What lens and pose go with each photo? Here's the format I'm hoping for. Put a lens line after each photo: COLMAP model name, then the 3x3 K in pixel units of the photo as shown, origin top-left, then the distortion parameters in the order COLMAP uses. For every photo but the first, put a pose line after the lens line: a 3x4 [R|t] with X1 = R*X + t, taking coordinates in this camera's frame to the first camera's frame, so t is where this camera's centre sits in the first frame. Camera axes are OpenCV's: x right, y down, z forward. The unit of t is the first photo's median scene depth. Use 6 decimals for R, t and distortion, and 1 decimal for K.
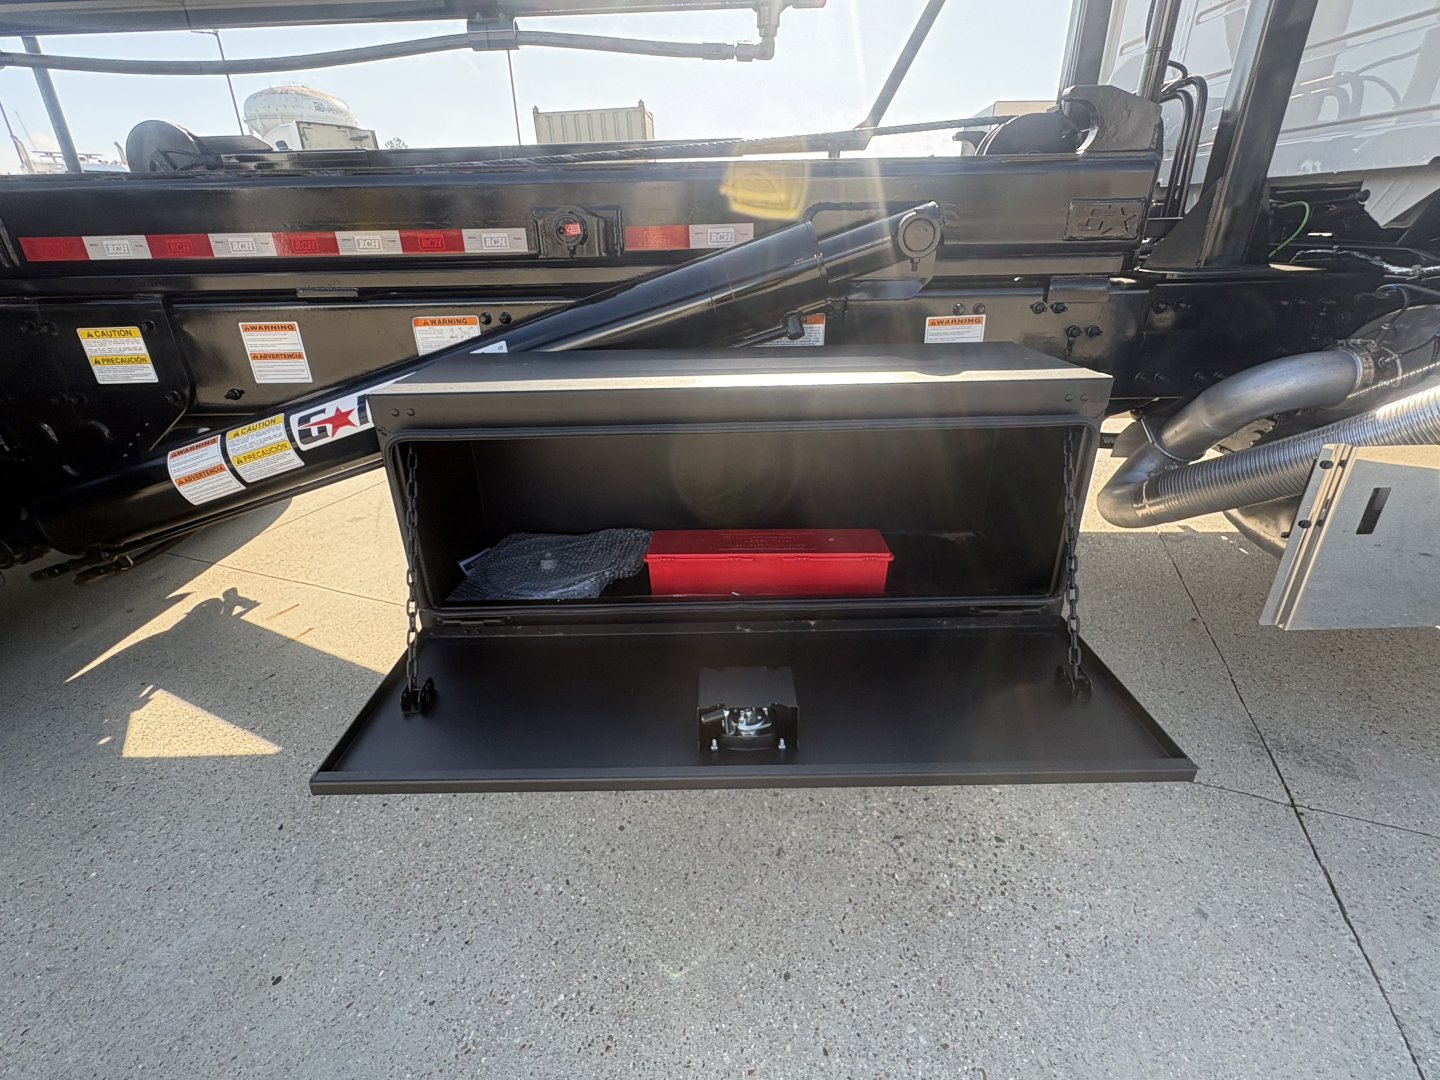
lens RADIAL K [[572.2, 0, 720.0], [0, 572.2, 540.0], [0, 0, 1]] dist [-0.000376, -0.000045]
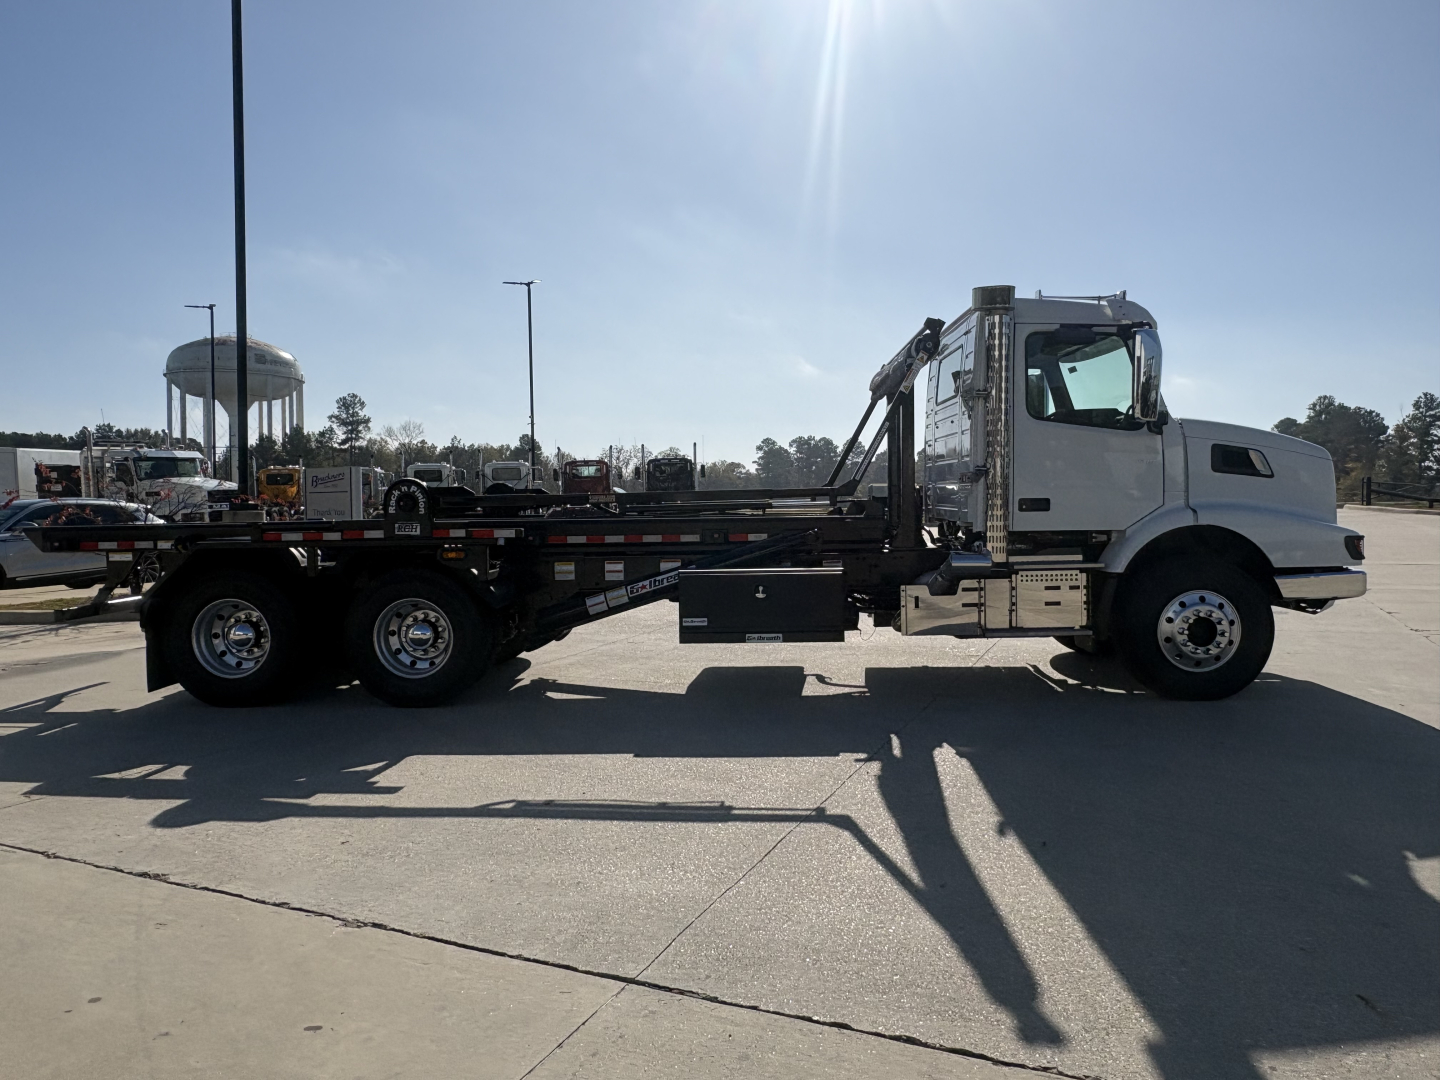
lens RADIAL K [[1102.7, 0, 720.0], [0, 1102.7, 540.0], [0, 0, 1]] dist [-0.001391, -0.000791]
pose [[0.998456, 0.003239, -0.055451, 0.112312], [-0.027115, 0.899692, -0.435683, 2.144386], [0.048478, 0.436514, 0.898391, -4.476658]]
